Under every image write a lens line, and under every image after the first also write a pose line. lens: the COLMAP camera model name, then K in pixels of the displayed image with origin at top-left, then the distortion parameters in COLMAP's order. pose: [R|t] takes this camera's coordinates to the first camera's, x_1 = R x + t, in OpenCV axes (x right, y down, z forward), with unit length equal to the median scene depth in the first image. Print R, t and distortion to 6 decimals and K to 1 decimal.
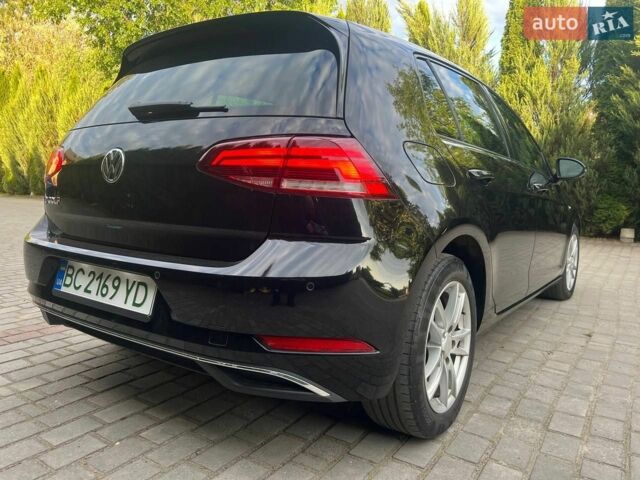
lens RADIAL K [[485.7, 0, 320.0], [0, 485.7, 240.0], [0, 0, 1]] dist [0.004263, -0.009168]
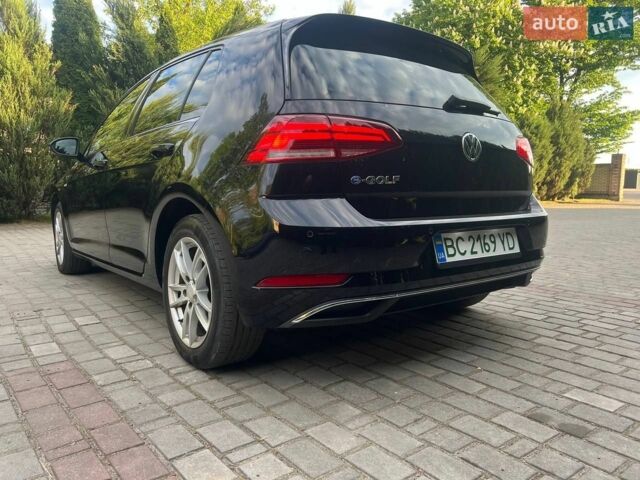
lens RADIAL K [[485.7, 0, 320.0], [0, 485.7, 240.0], [0, 0, 1]] dist [0.004263, -0.009168]
pose [[0.302364, -0.128491, 0.944492, -1.652740], [0.106753, 0.989204, 0.100398, -0.082184], [-0.947196, 0.070470, 0.312817, 0.948771]]
